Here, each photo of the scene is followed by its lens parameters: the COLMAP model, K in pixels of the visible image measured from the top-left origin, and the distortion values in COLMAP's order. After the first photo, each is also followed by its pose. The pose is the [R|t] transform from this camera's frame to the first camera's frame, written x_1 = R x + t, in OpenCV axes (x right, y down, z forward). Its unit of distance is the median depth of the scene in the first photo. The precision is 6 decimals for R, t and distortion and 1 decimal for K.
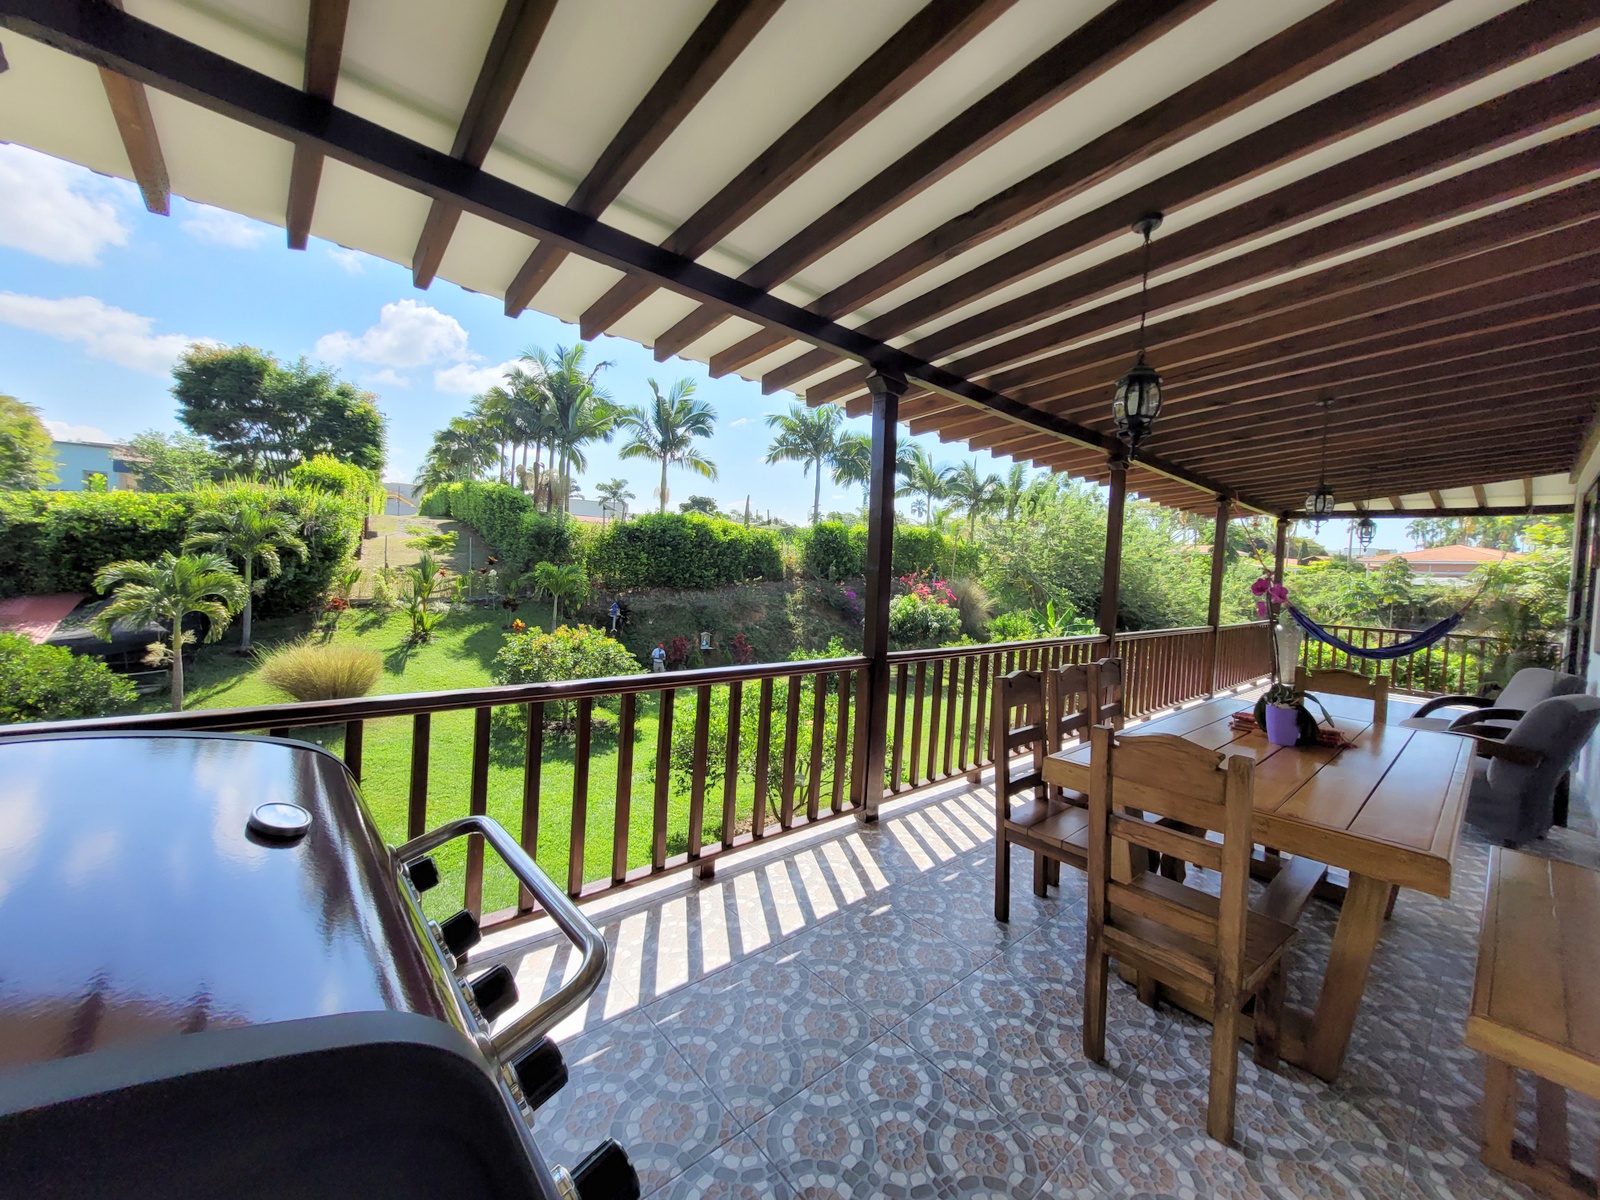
lens RADIAL K [[630.2, 0, 810.0], [0, 630.2, 587.4], [0, 0, 1]] dist [0.000361, 0.000773]
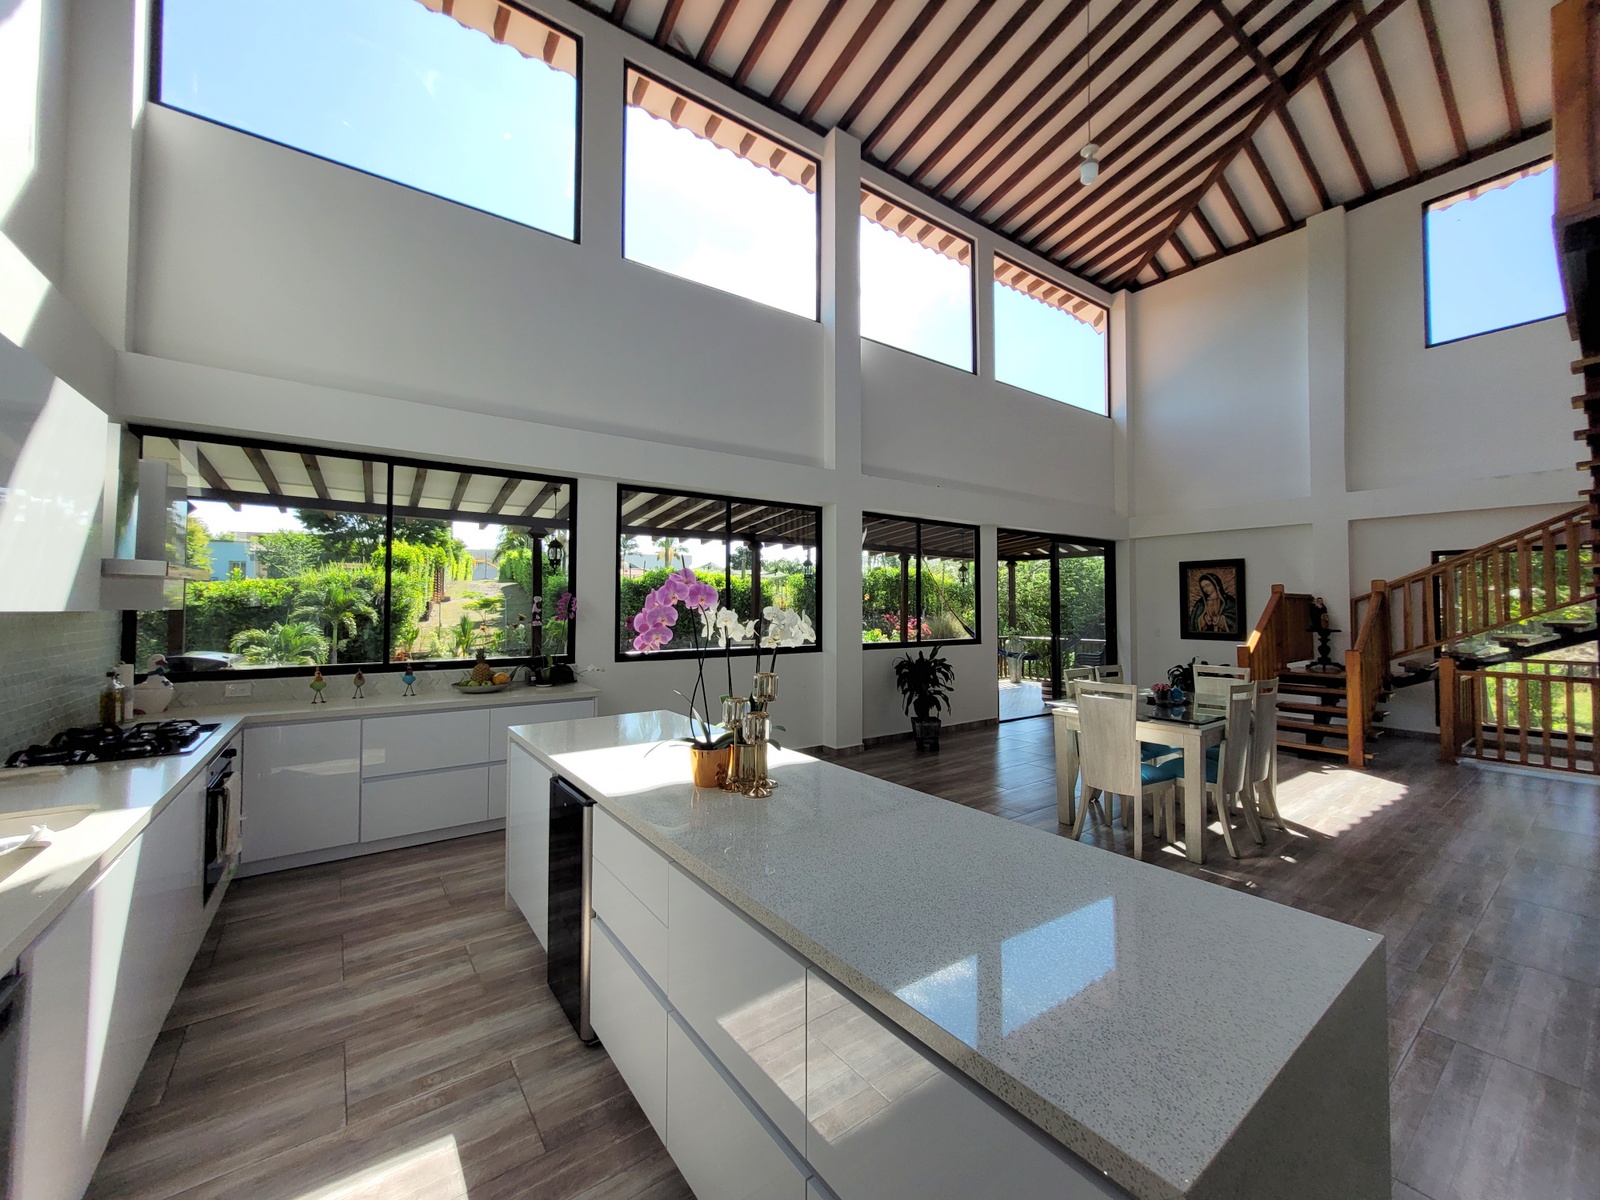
lens RADIAL K [[630.2, 0, 806.4], [0, 630.2, 587.6], [0, 0, 1]] dist [0.000361, 0.000773]
pose [[0.992140, -0.050553, -0.114471, 0.248768], [0.042680, 0.996618, -0.070216, 0.012929], [0.117633, 0.064779, 0.990942, -0.204705]]
